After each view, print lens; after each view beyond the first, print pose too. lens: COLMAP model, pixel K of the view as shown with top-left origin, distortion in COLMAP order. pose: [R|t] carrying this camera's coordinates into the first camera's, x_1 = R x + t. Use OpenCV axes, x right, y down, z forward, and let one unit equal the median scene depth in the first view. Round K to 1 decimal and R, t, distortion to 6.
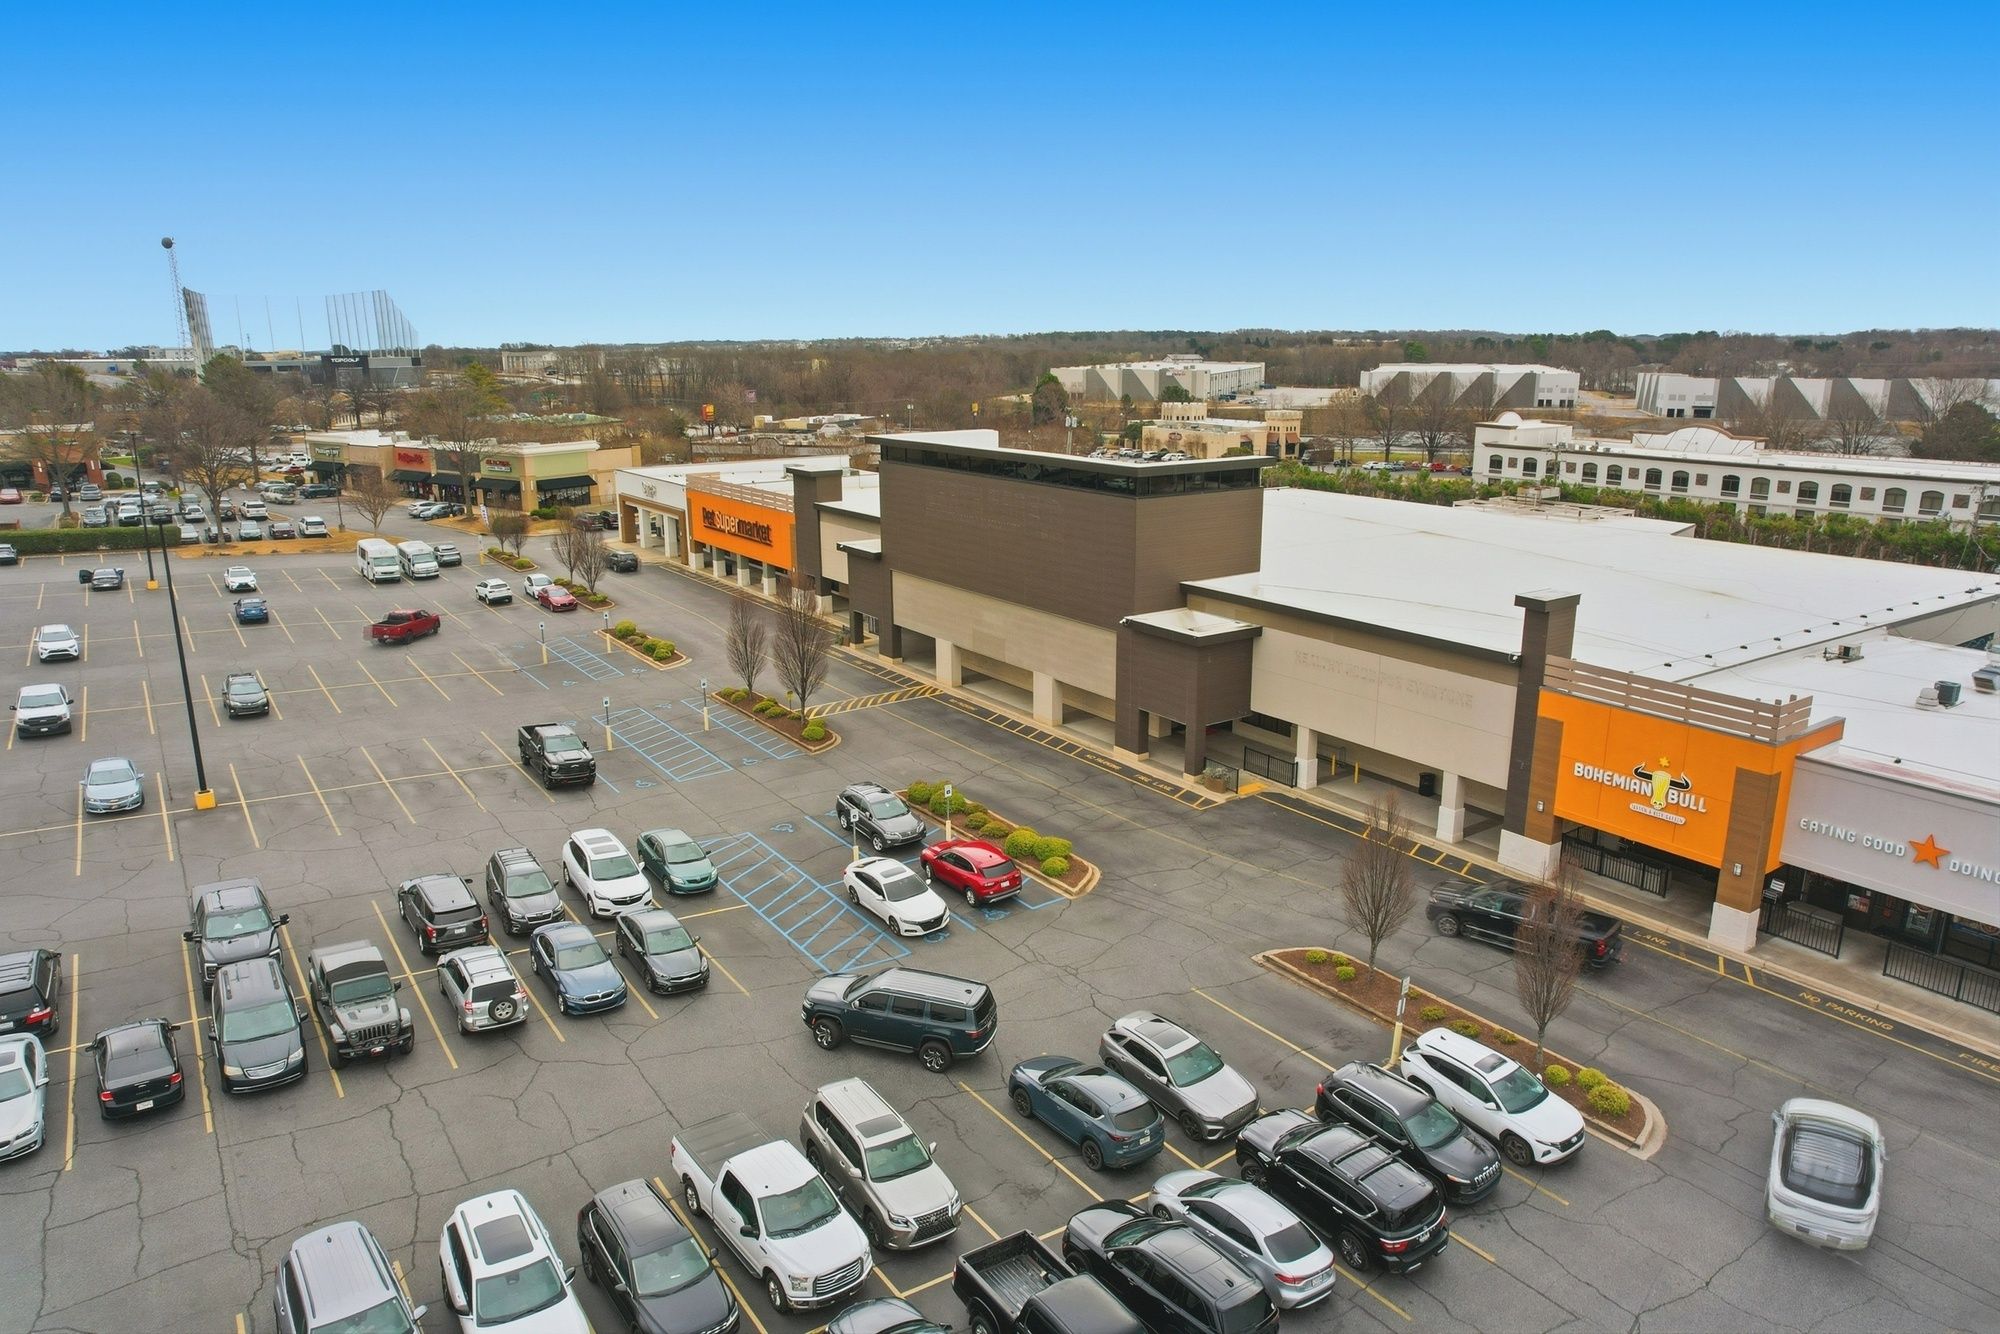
lens RADIAL K [[1262.1, 0, 1000.7], [0, 1262.1, 665.6], [0, 0, 1]] dist [0.002332, 0.001652]
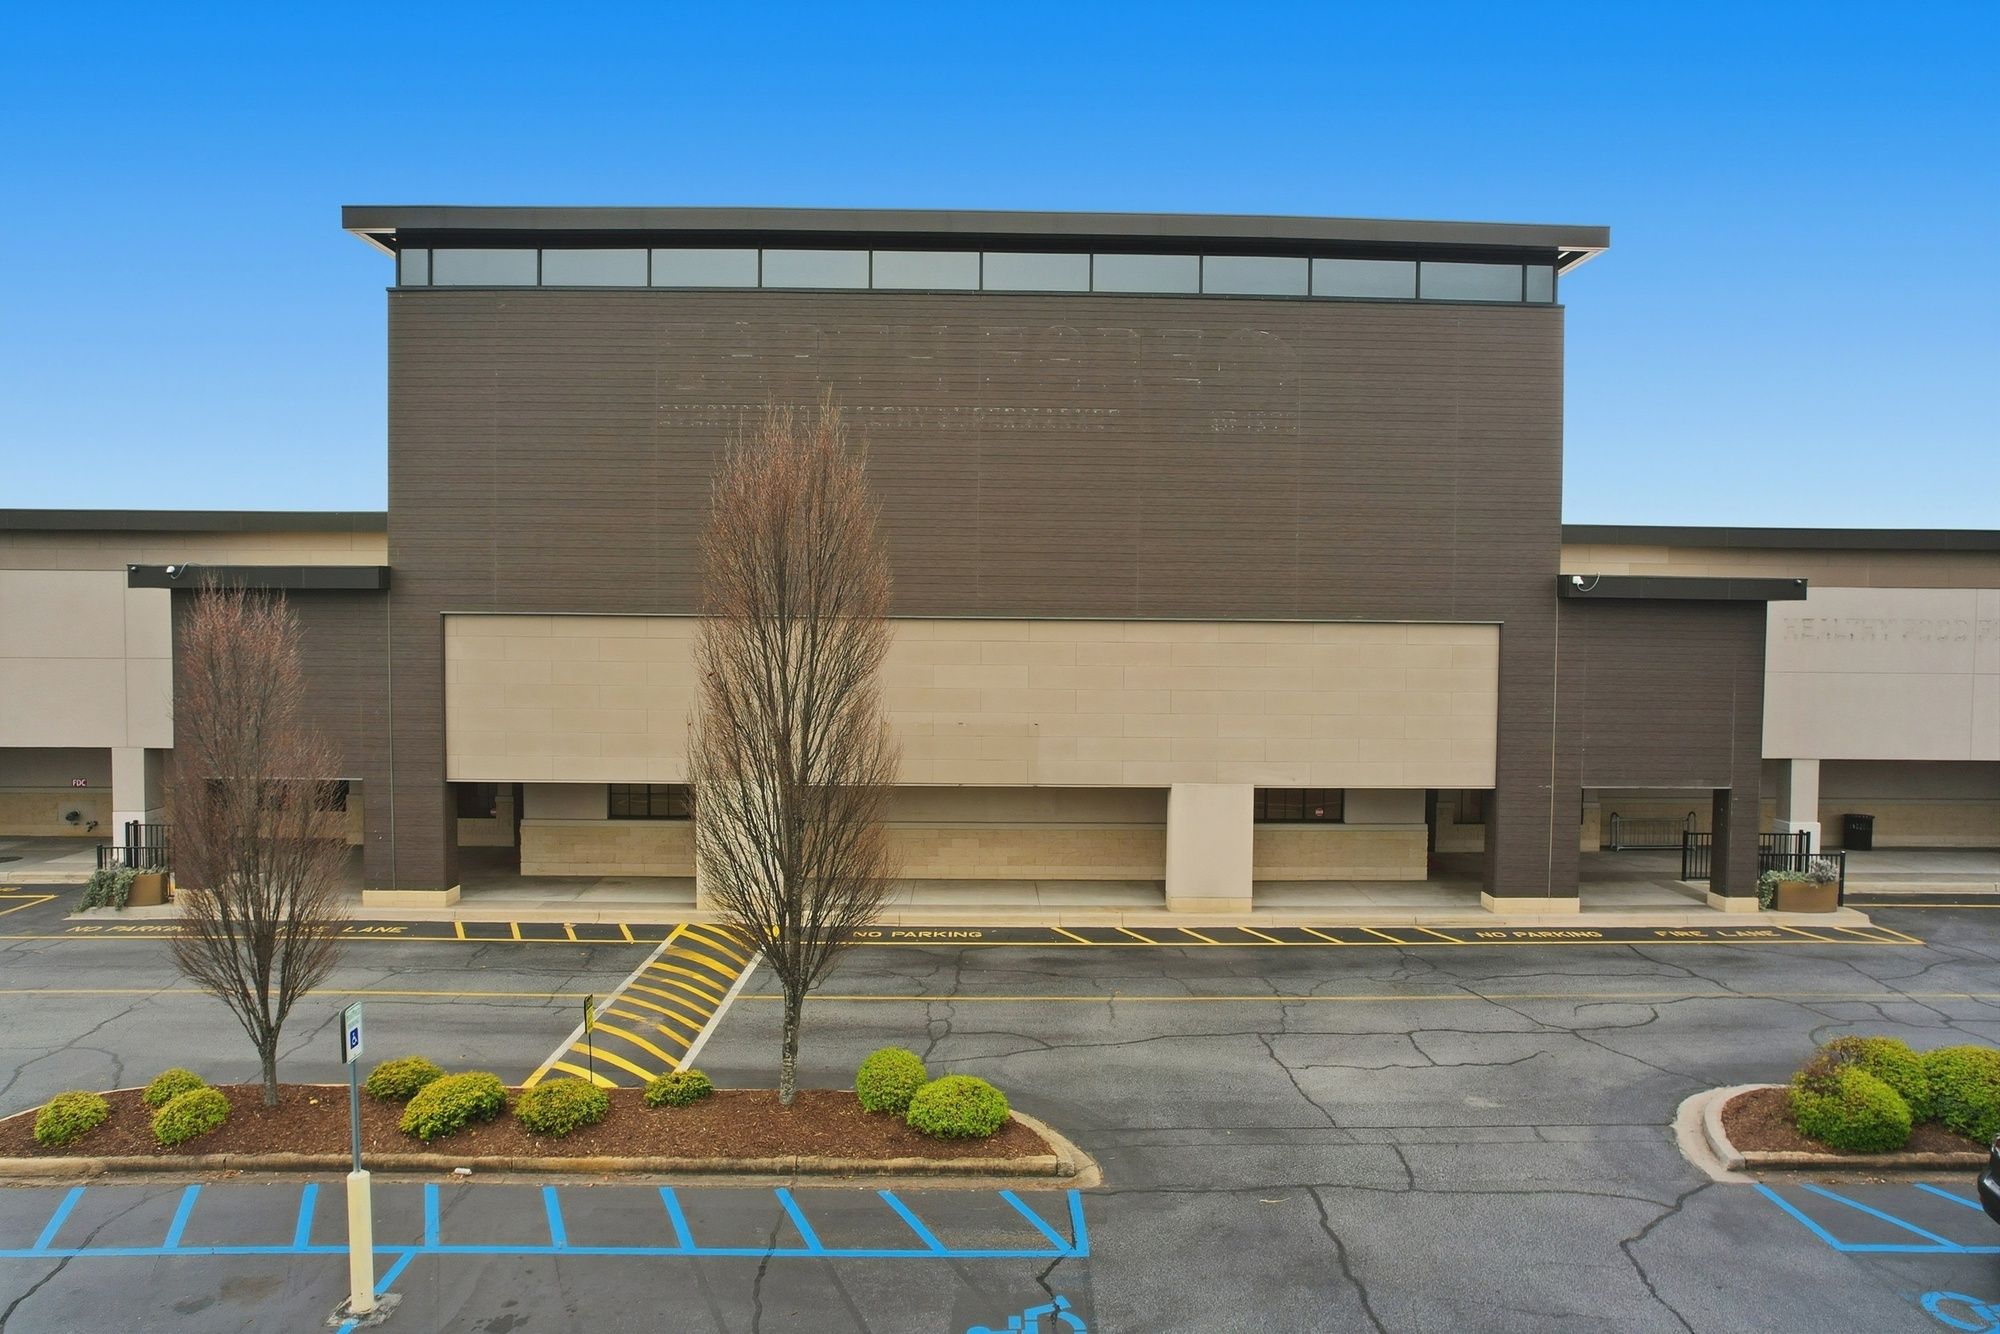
lens RADIAL K [[1262.1, 0, 1000.1], [0, 1262.1, 664.0], [0, 0, 1]] dist [0.002332, 0.001652]
pose [[0.549975, -0.032204, 0.834560, -0.448529], [0.190638, 0.977717, -0.087903, -0.008730], [-0.813133, 0.207443, 0.543859, 1.115751]]
